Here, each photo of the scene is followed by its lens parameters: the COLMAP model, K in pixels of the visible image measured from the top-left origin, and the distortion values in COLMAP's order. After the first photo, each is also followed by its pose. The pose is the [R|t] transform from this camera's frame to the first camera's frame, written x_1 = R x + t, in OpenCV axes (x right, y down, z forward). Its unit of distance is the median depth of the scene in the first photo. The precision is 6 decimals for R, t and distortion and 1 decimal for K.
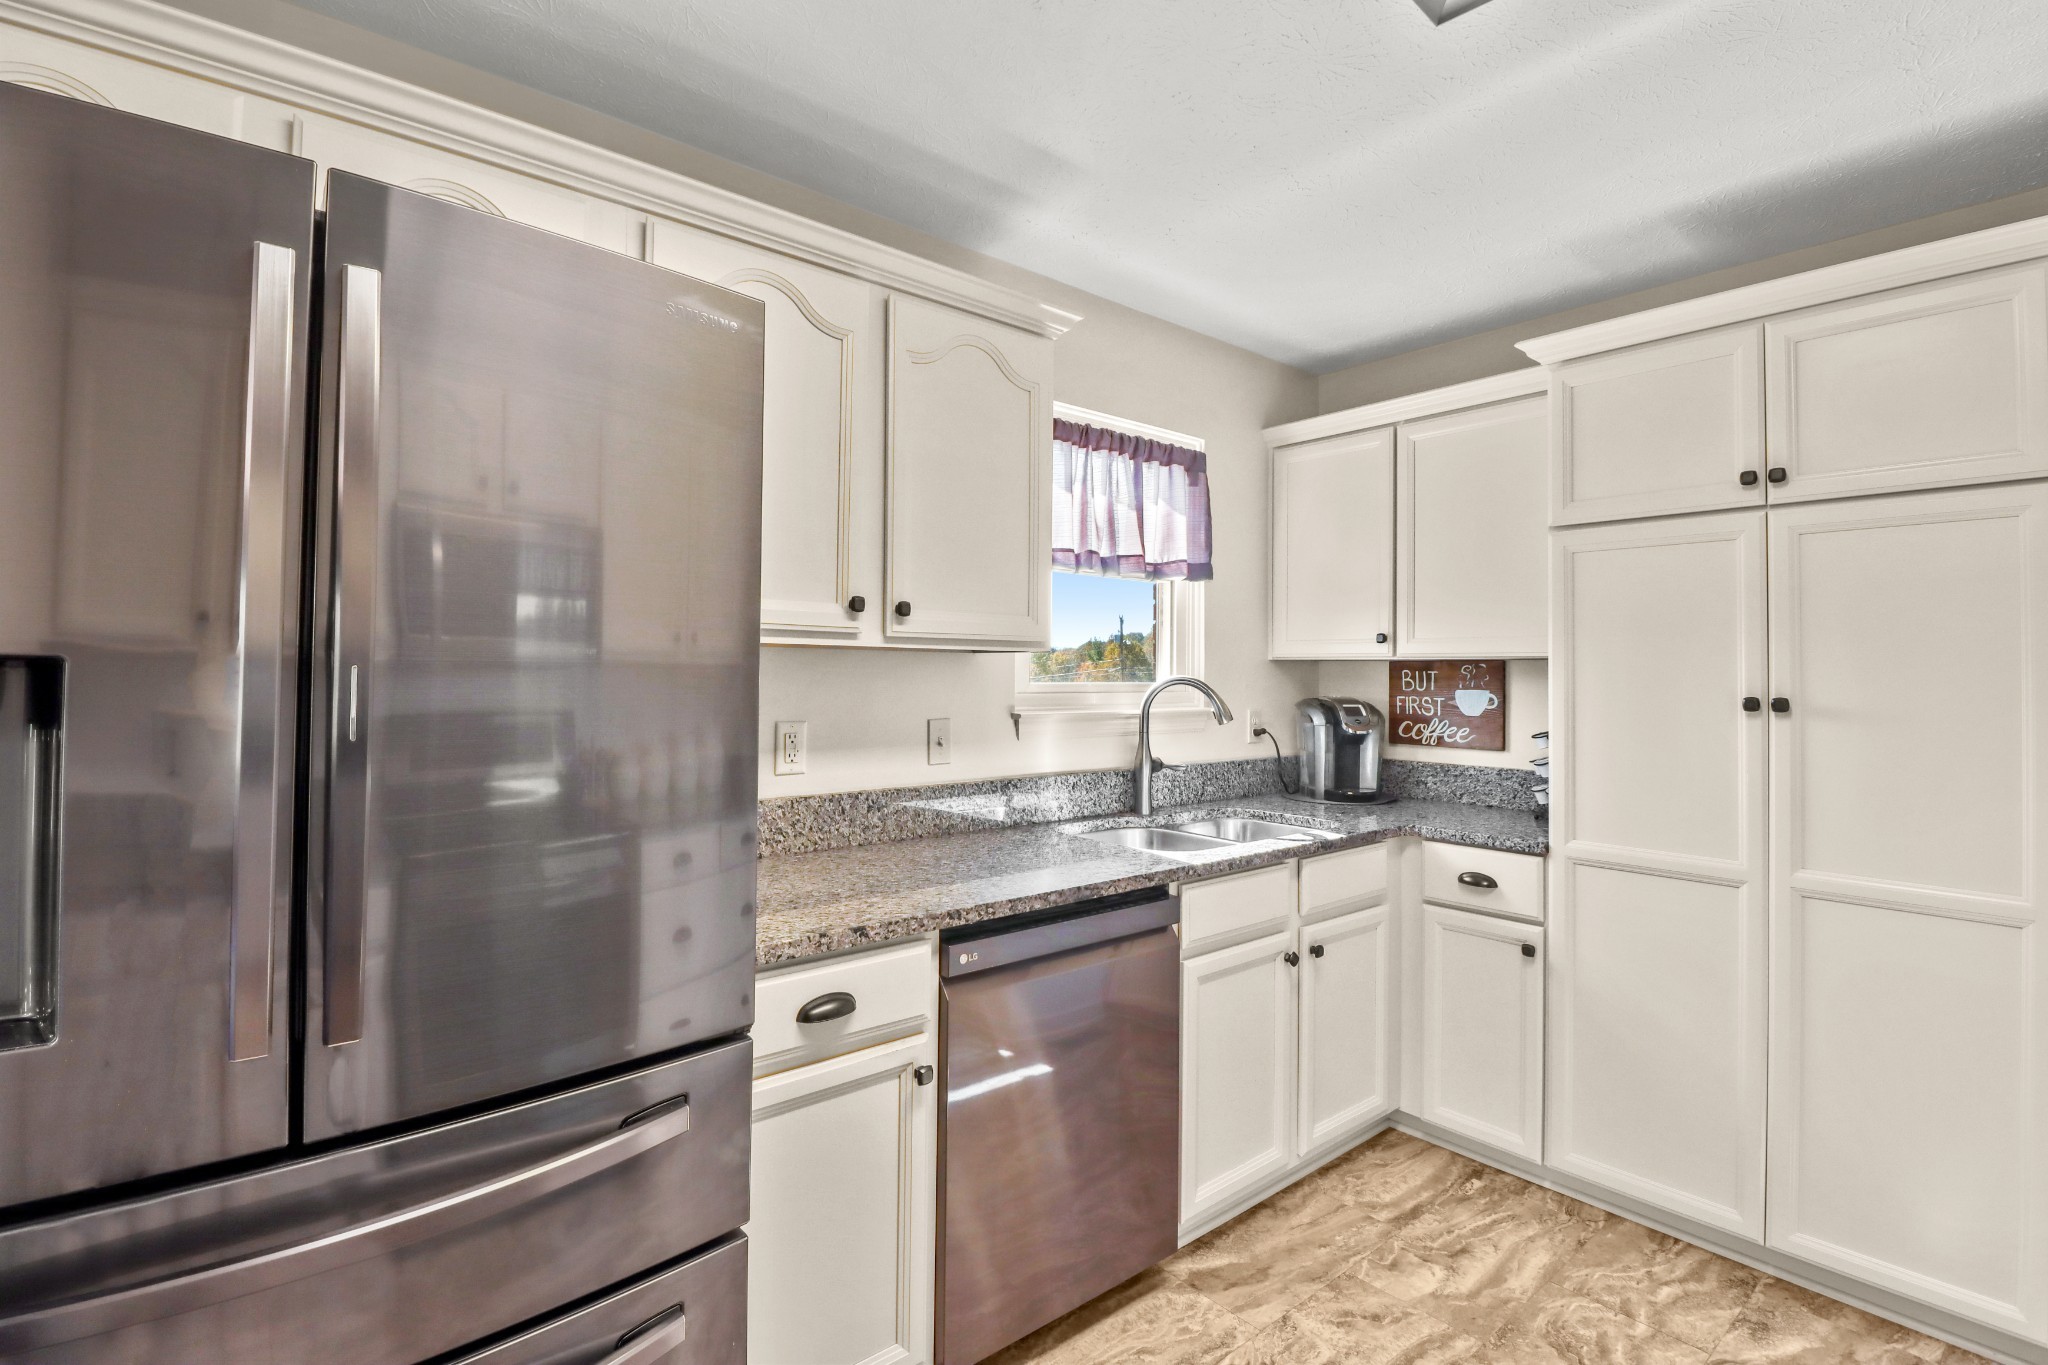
lens RADIAL K [[933.0, 0, 1007.9], [0, 933.0, 646.5], [0, 0, 1]] dist [-0.028679, -0.002864]
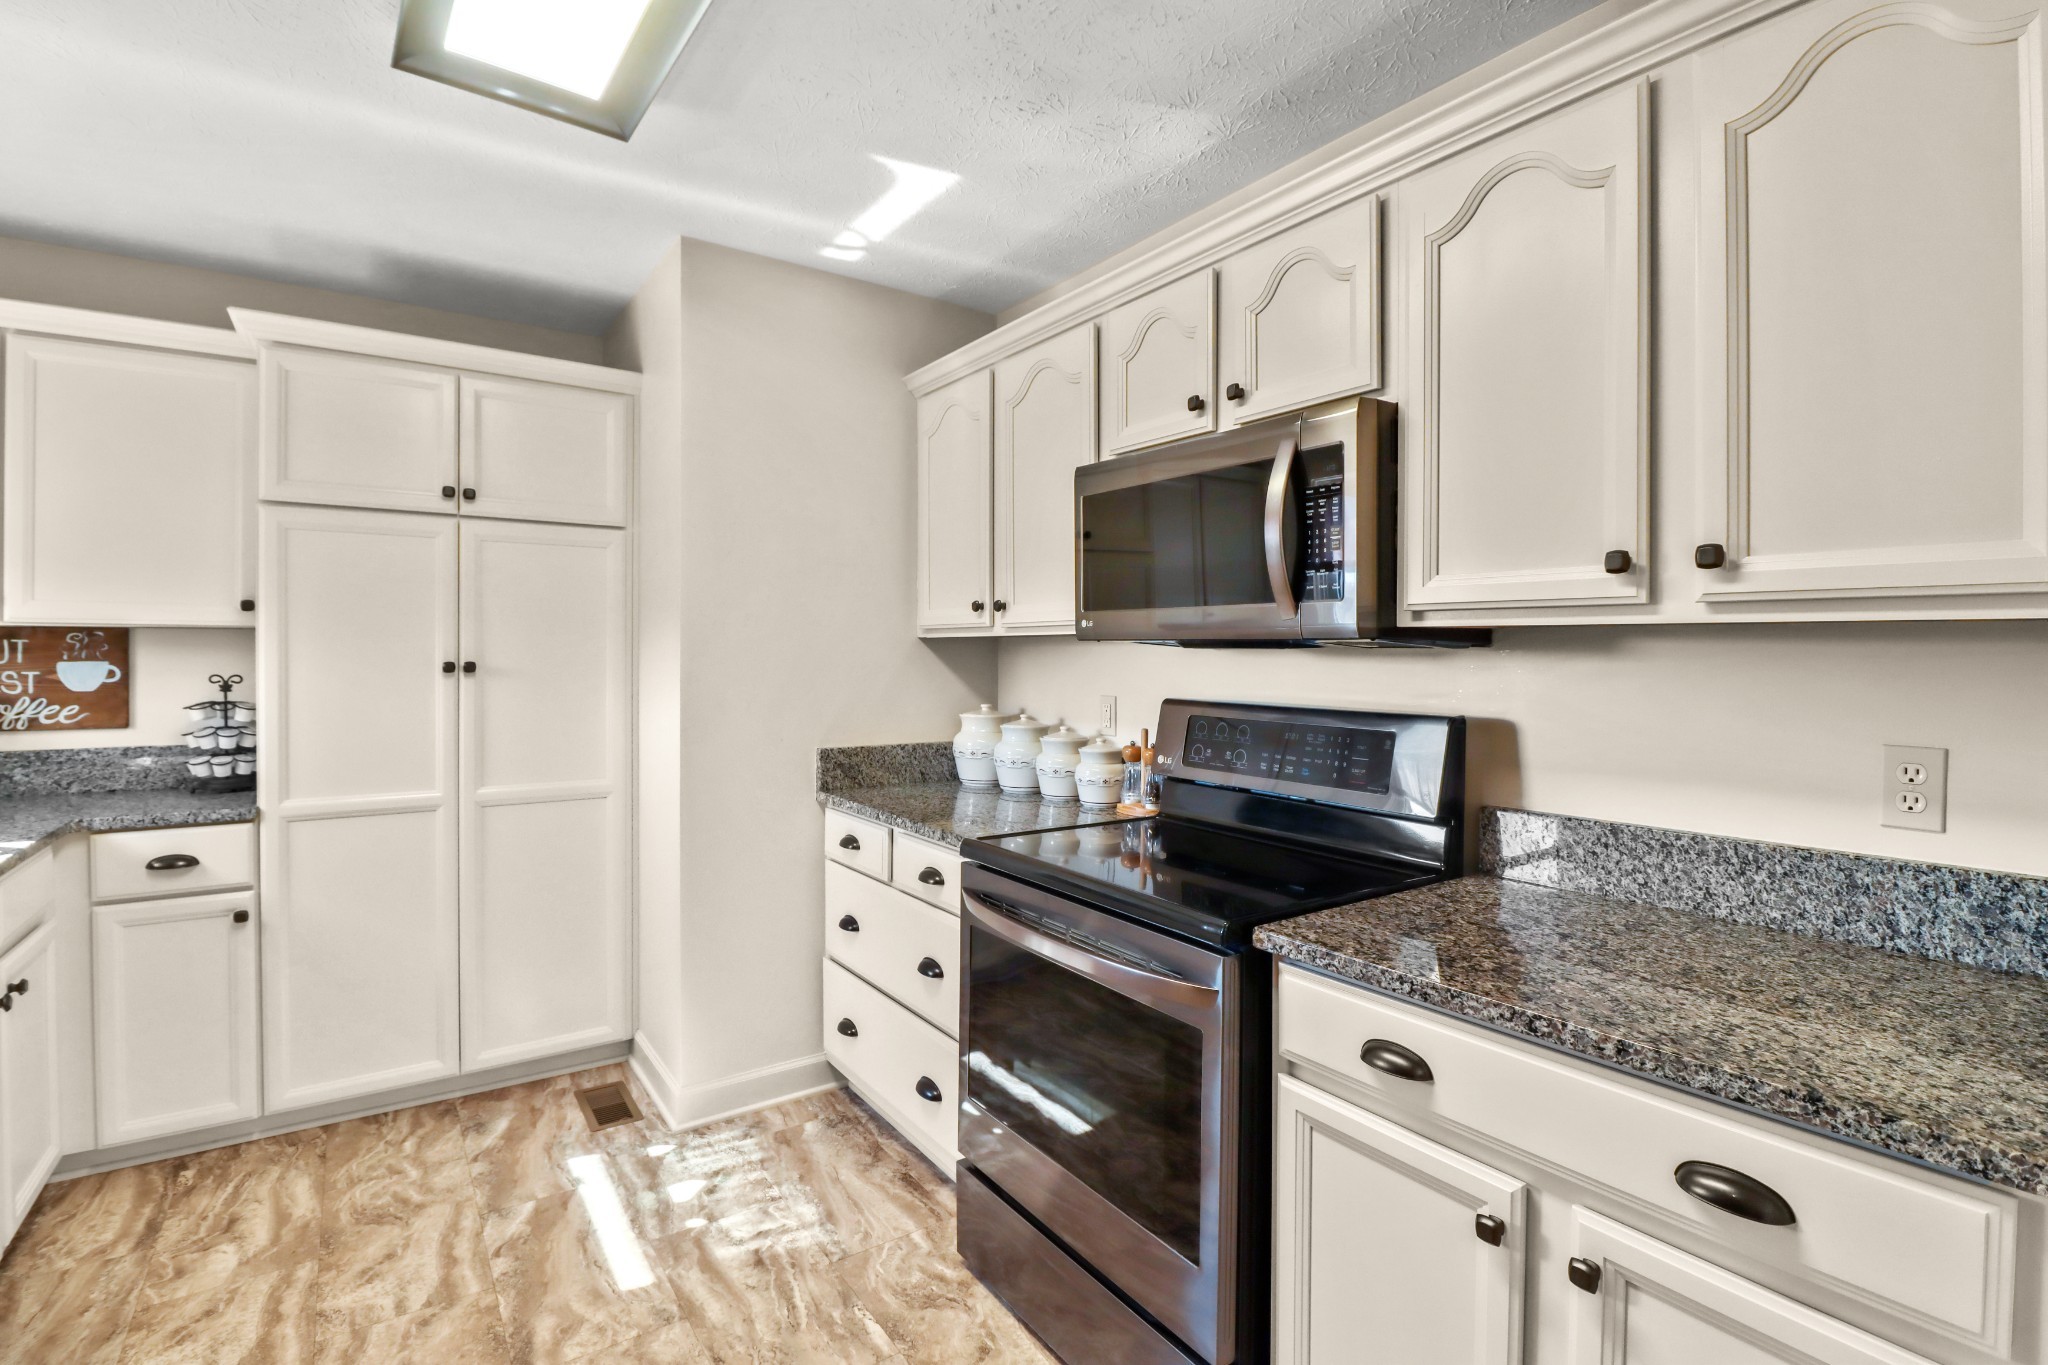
lens RADIAL K [[933.0, 0, 1024.4], [0, 933.0, 668.1], [0, 0, 1]] dist [-0.028679, -0.002864]
pose [[0.069311, -0.026310, 0.997248, -0.371034], [-0.032880, 0.999049, 0.028643, -0.000149], [-0.997053, -0.034774, 0.068380, 0.081732]]
